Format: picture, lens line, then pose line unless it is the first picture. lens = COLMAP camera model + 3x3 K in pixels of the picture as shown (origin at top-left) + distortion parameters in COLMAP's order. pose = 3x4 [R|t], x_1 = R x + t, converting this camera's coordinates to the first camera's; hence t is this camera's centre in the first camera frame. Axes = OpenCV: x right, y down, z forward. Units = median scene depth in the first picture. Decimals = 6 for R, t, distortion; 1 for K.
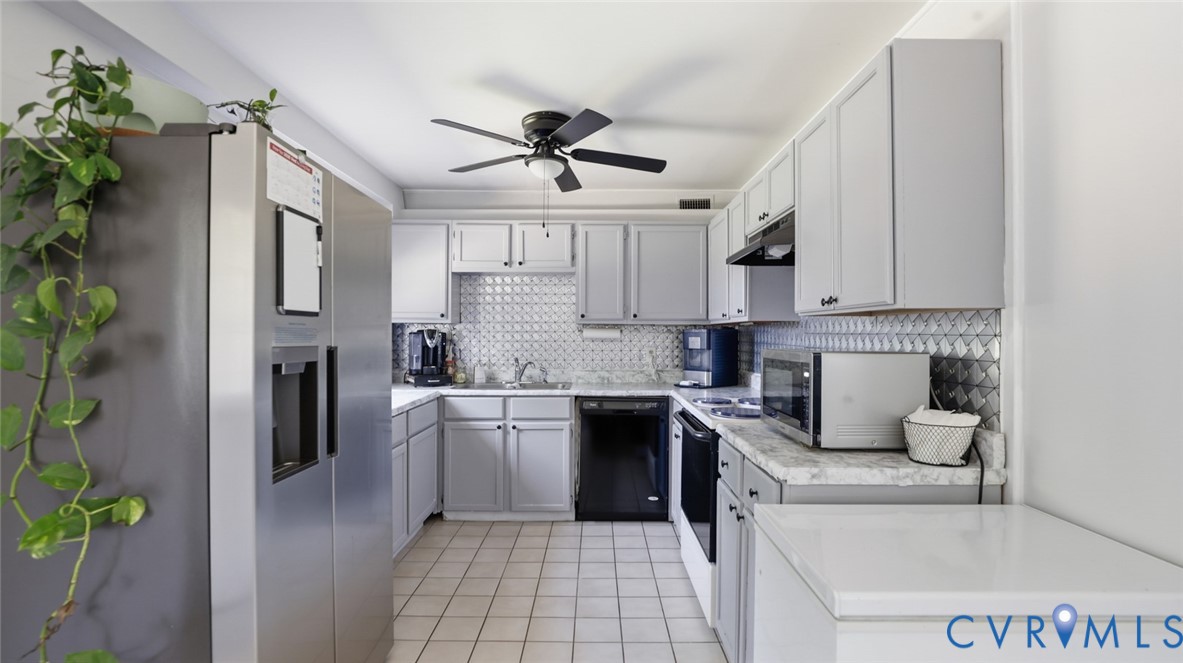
lens RADIAL K [[554.6, 0, 591.5], [0, 554.6, 331.5], [0, 0, 1]] dist [-0.026439, 0.000389]
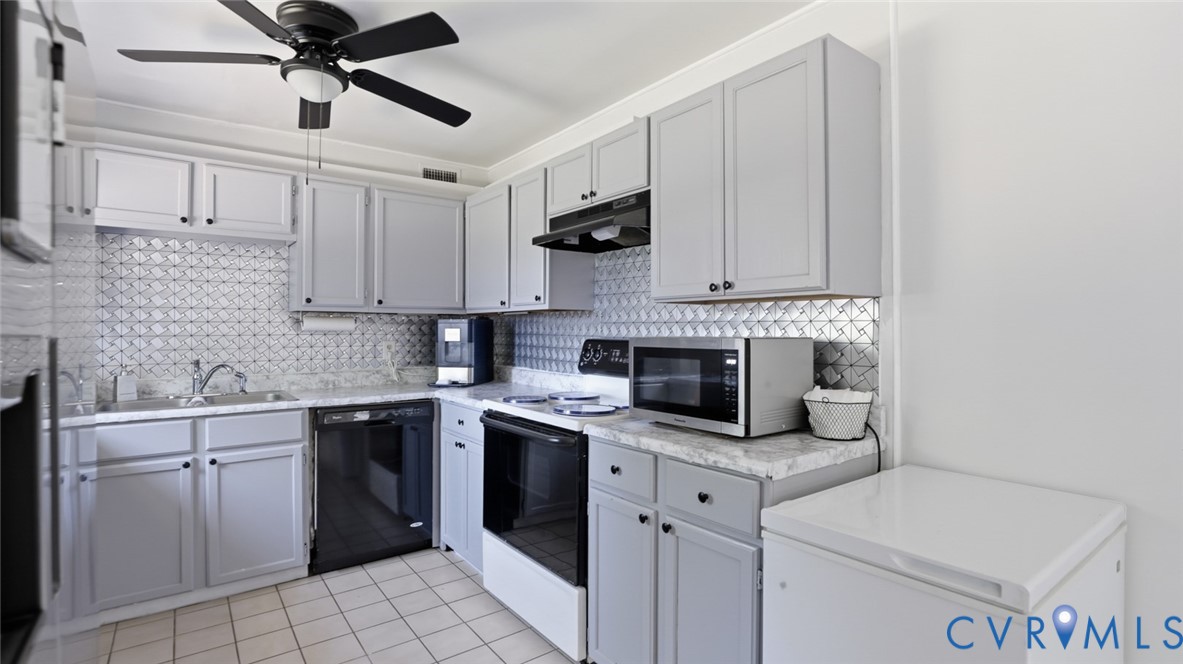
lens RADIAL K [[557.6, 0, 594.3], [0, 557.6, 327.6], [0, 0, 1]] dist [-0.025849, 0.000004]
pose [[0.791830, -0.002061, 0.610738, -0.179466], [0.001258, 0.999998, 0.001744, 0.008290], [-0.610740, -0.000612, 0.791831, 0.183663]]
